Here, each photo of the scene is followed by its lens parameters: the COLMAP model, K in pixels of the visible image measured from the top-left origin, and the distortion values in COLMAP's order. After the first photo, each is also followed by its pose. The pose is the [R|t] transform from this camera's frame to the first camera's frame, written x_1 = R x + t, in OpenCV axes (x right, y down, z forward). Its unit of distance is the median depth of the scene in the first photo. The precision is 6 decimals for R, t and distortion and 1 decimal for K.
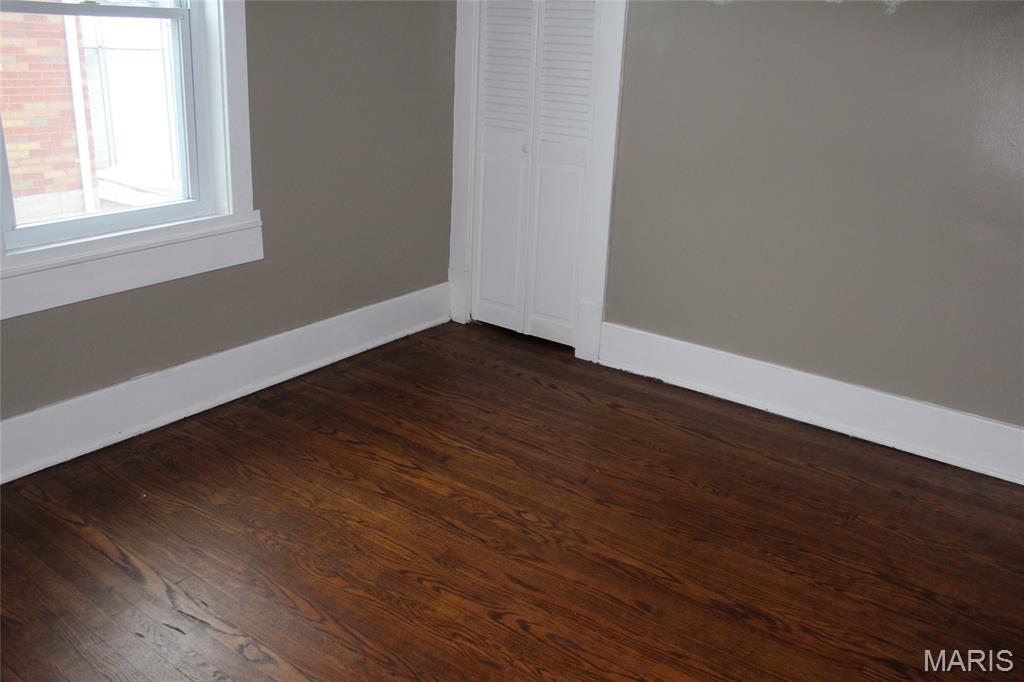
lens RADIAL K [[845.6, 0, 512.0], [0, 845.6, 341.0], [0, 0, 1]] dist [-0.106986, 0.006961]
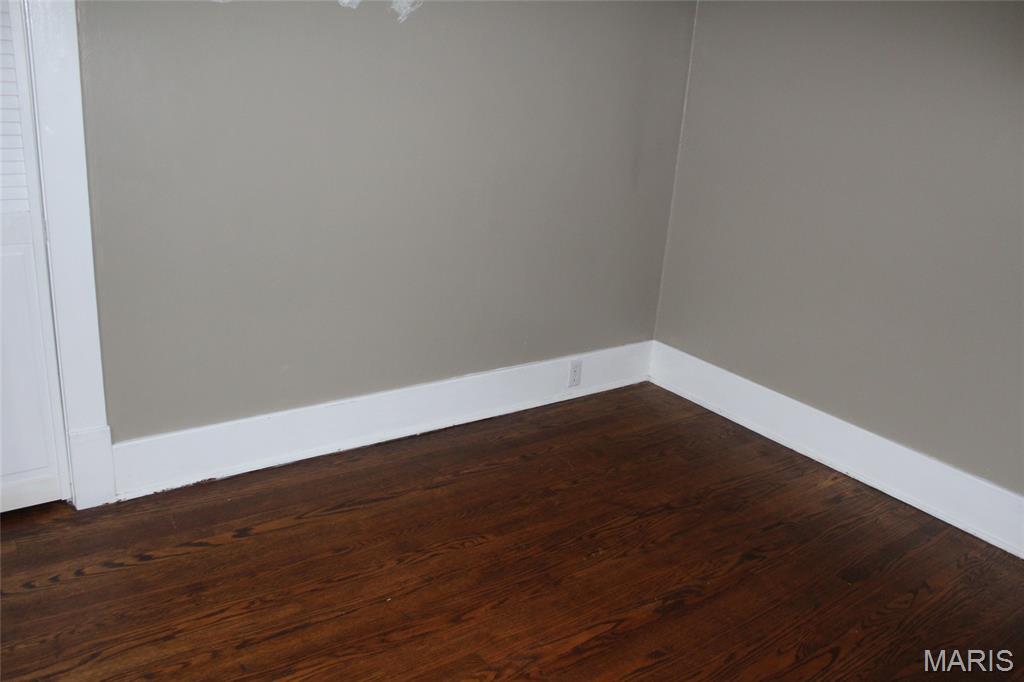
lens RADIAL K [[845.6, 0, 512.0], [0, 845.6, 341.0], [0, 0, 1]] dist [-0.106986, 0.006961]
pose [[0.303522, -0.329875, 0.893900, -0.504974], [0.262822, 0.930747, 0.254232, -0.254886], [-0.915860, 0.157771, 0.369201, 0.551180]]
